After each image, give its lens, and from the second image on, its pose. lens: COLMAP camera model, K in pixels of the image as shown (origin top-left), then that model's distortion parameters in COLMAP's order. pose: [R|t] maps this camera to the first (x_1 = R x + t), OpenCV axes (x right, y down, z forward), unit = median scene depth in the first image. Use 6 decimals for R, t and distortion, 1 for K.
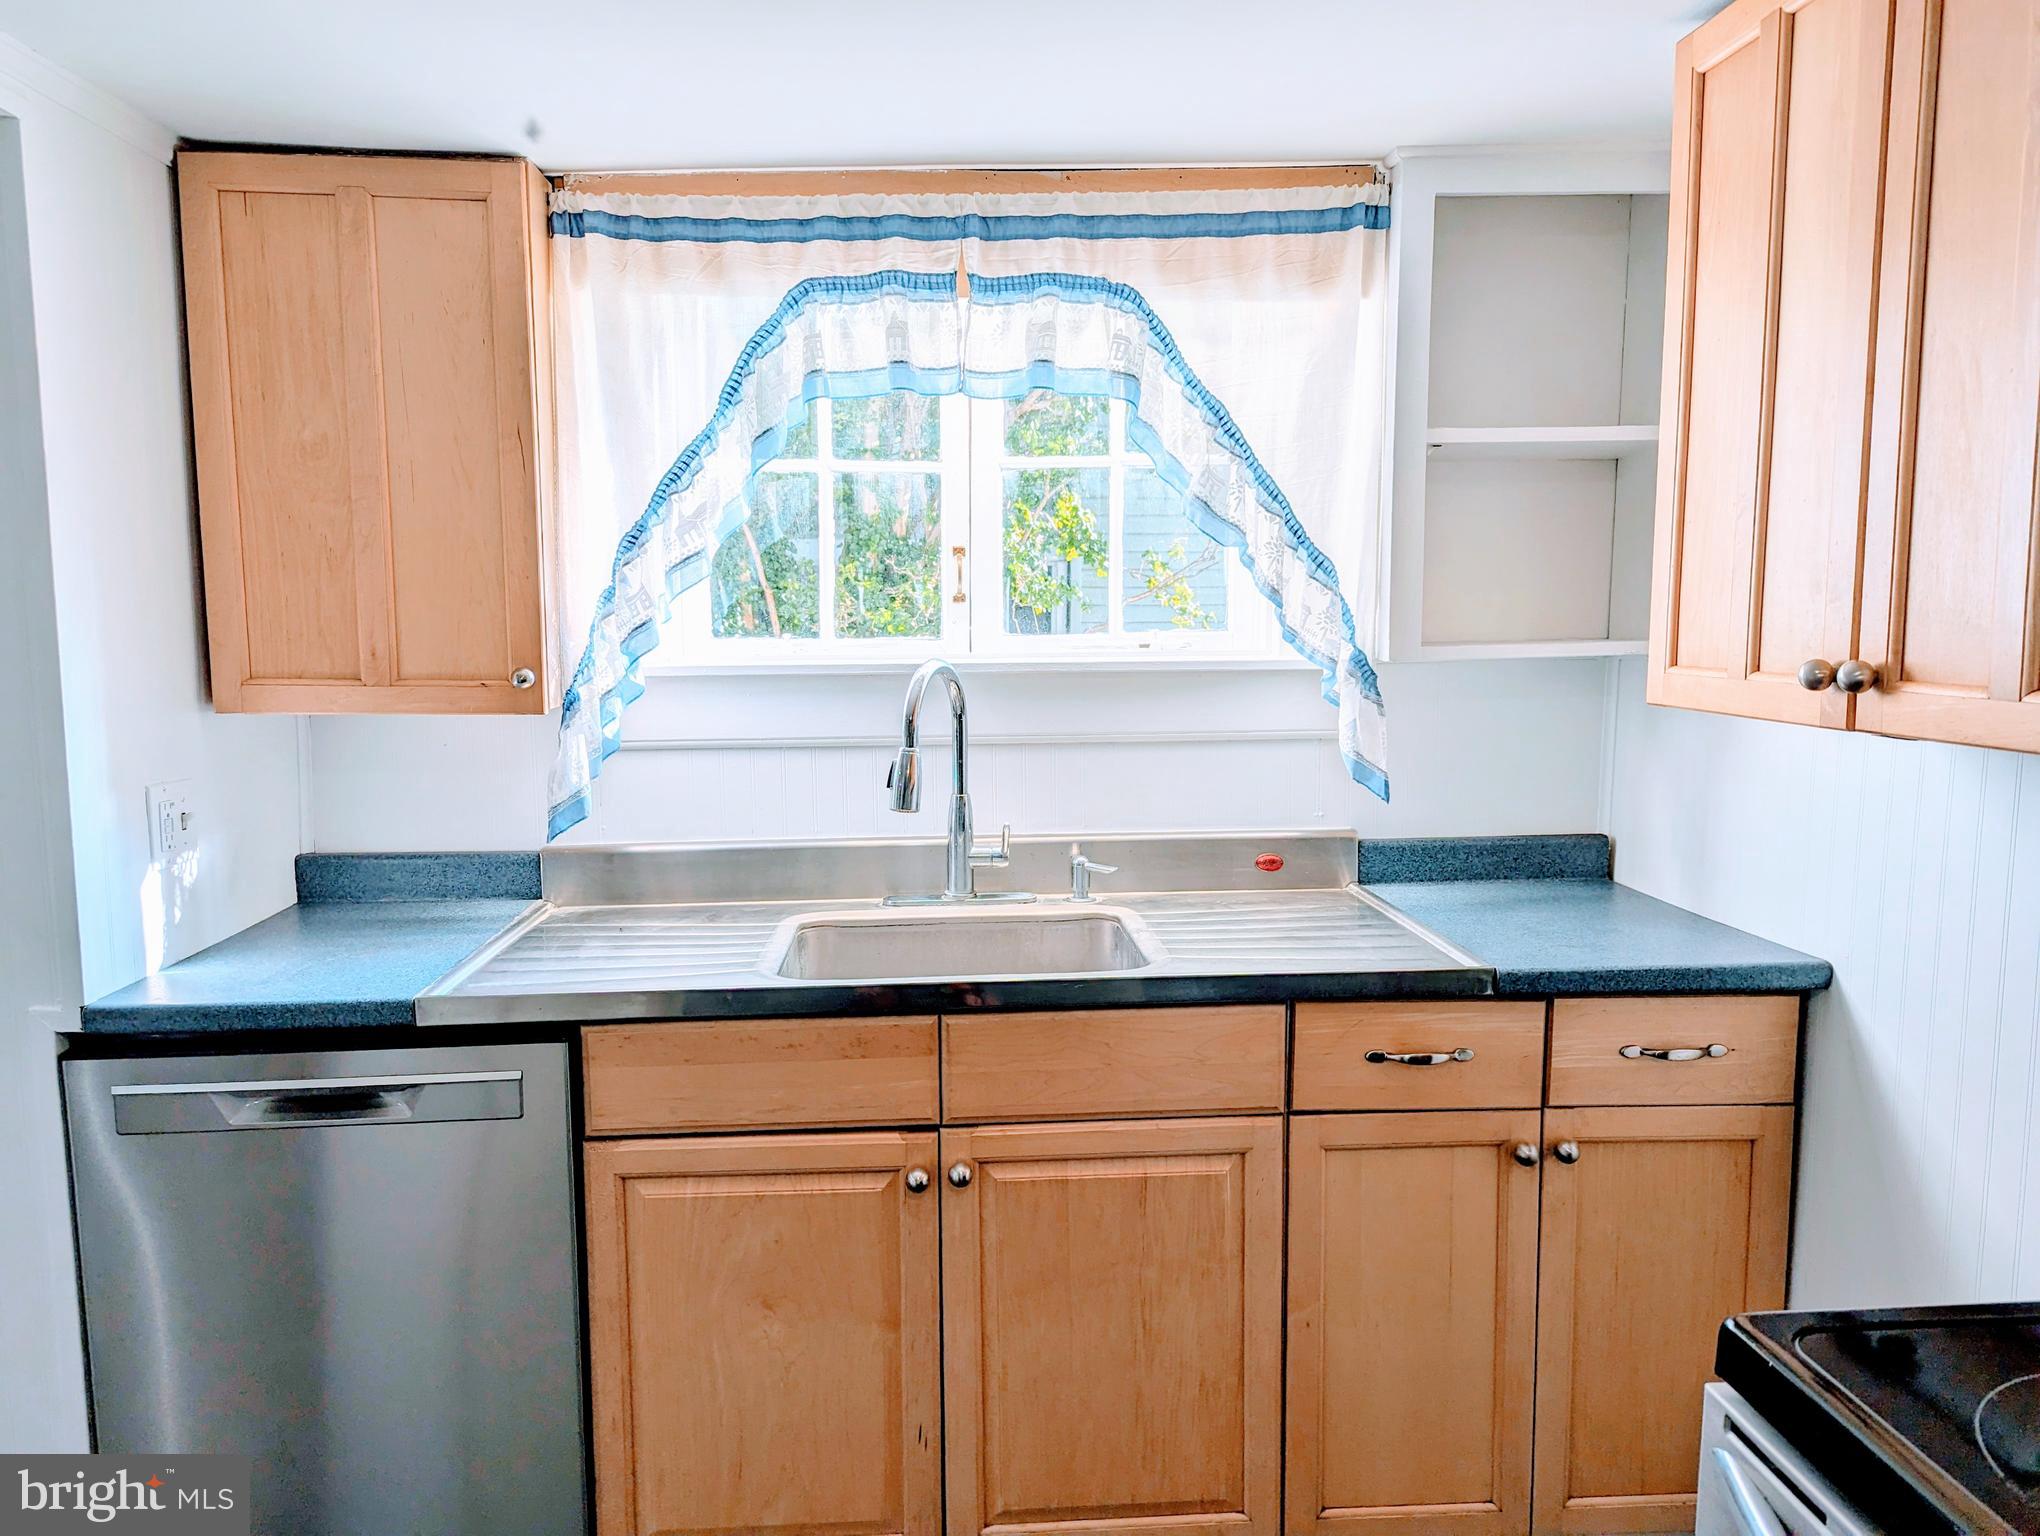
lens RADIAL K [[1440.2, 0, 1024.9], [0, 1440.2, 782.1], [0, 0, 1]] dist [0.042362, -0.021505]
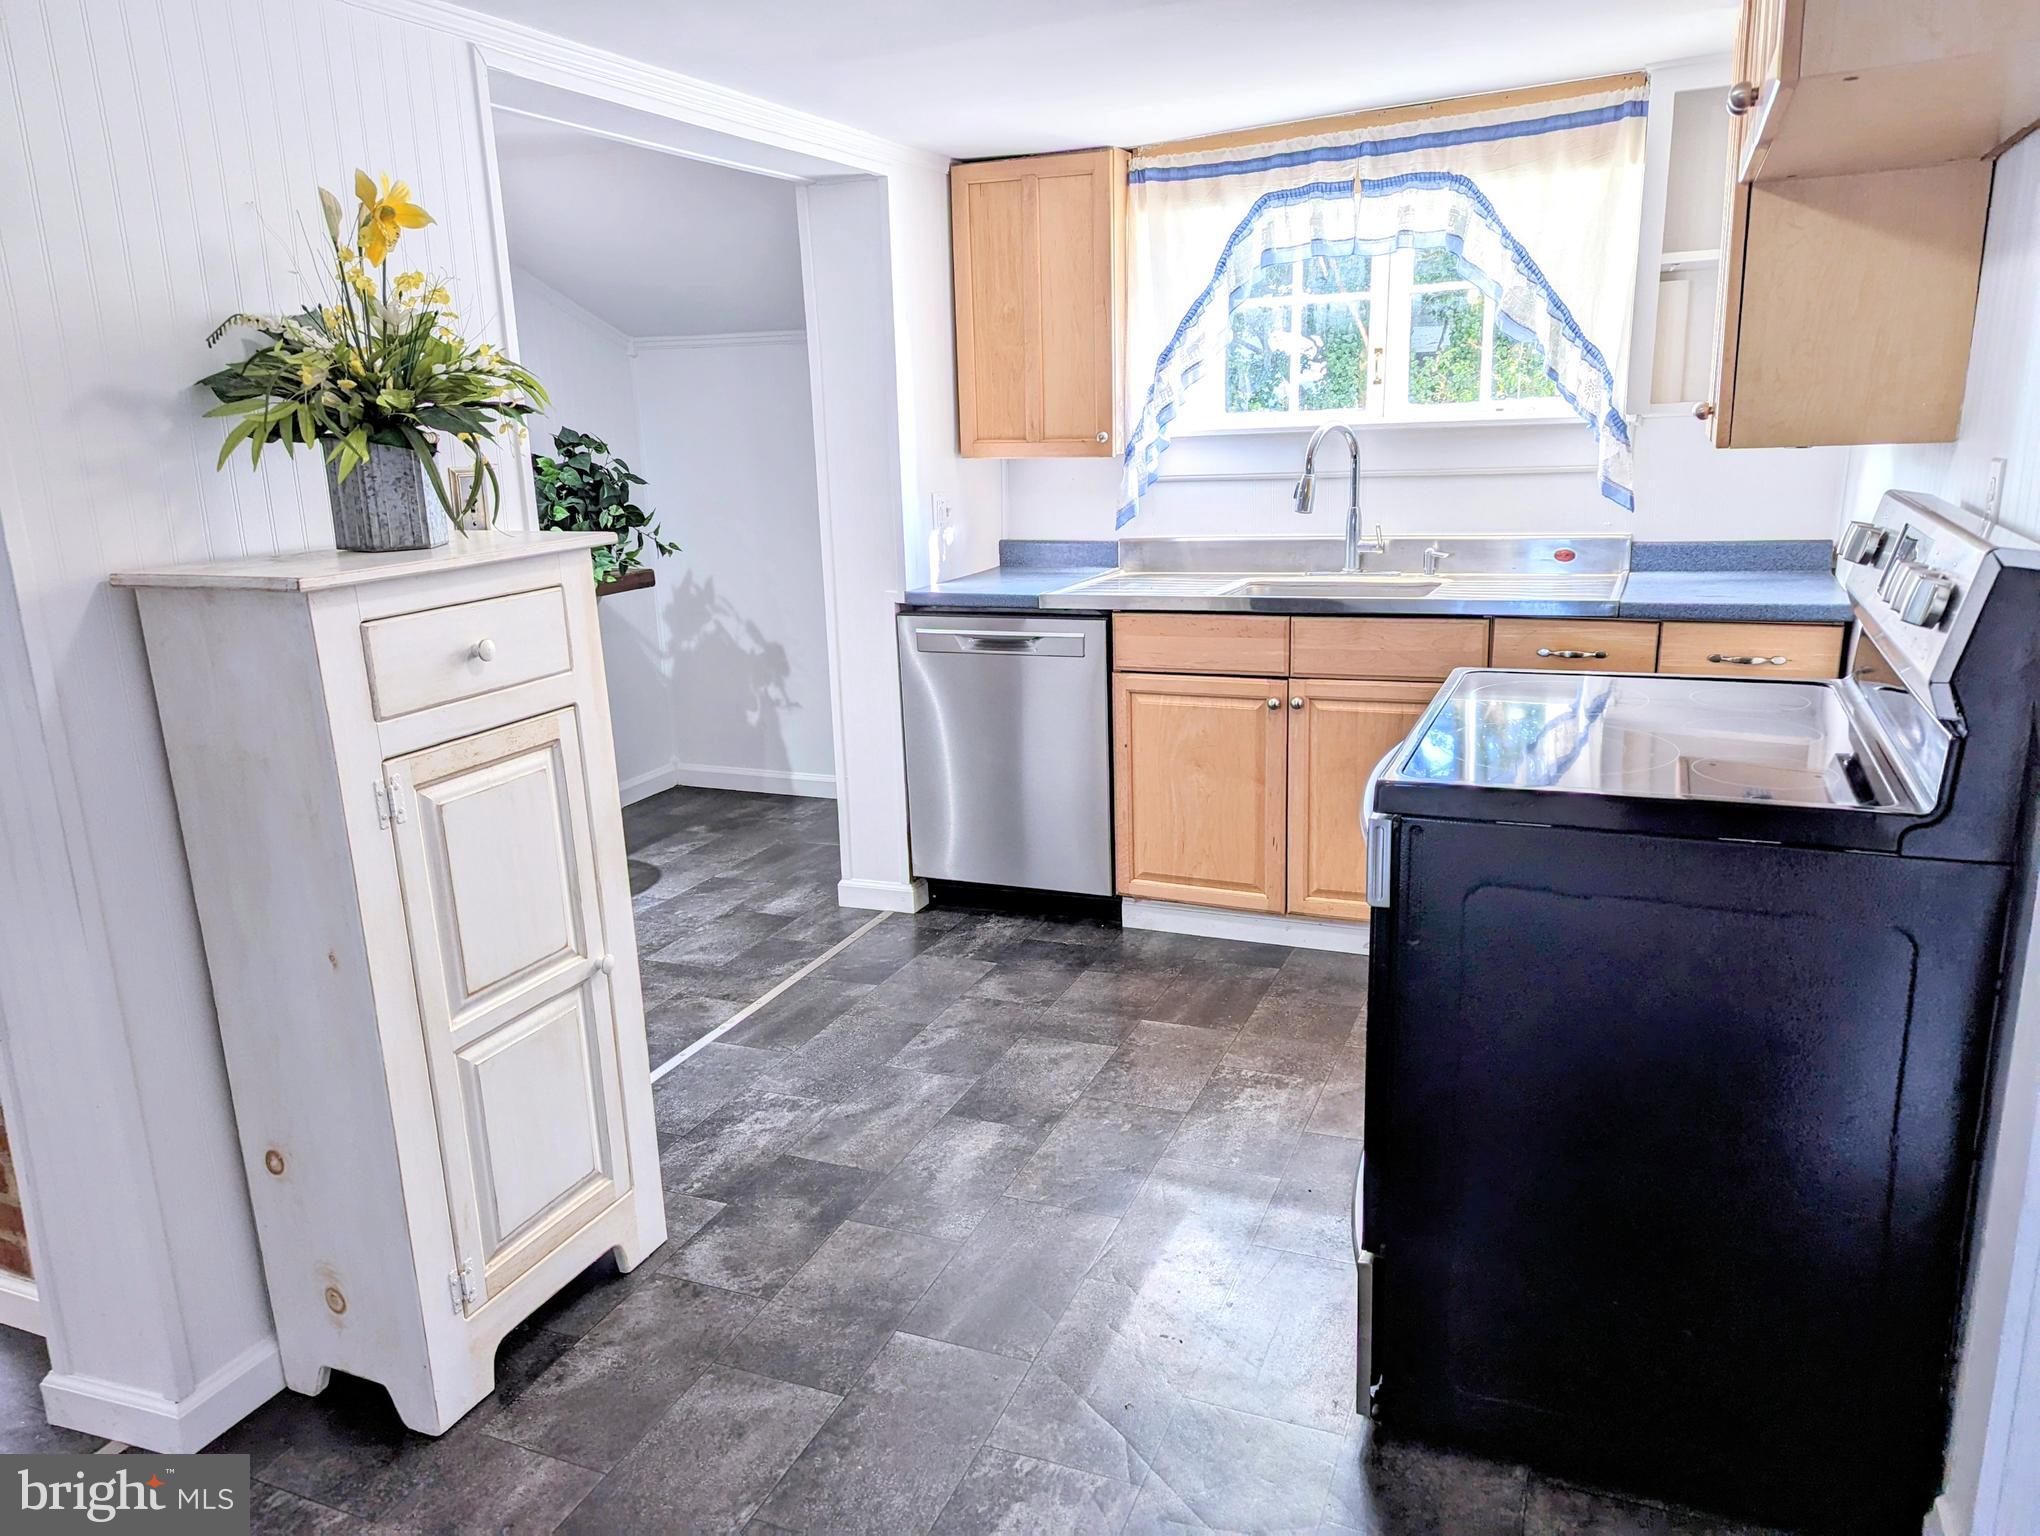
lens RADIAL K [[1440.2, 0, 1015.4], [0, 1440.2, 774.2], [0, 0, 1]] dist [0.042362, -0.021505]
pose [[0.882135, 0.089384, -0.462438, 0.438565], [-0.025721, 0.989505, 0.142194, 0.092911], [0.470294, -0.113540, 0.875175, -0.706786]]
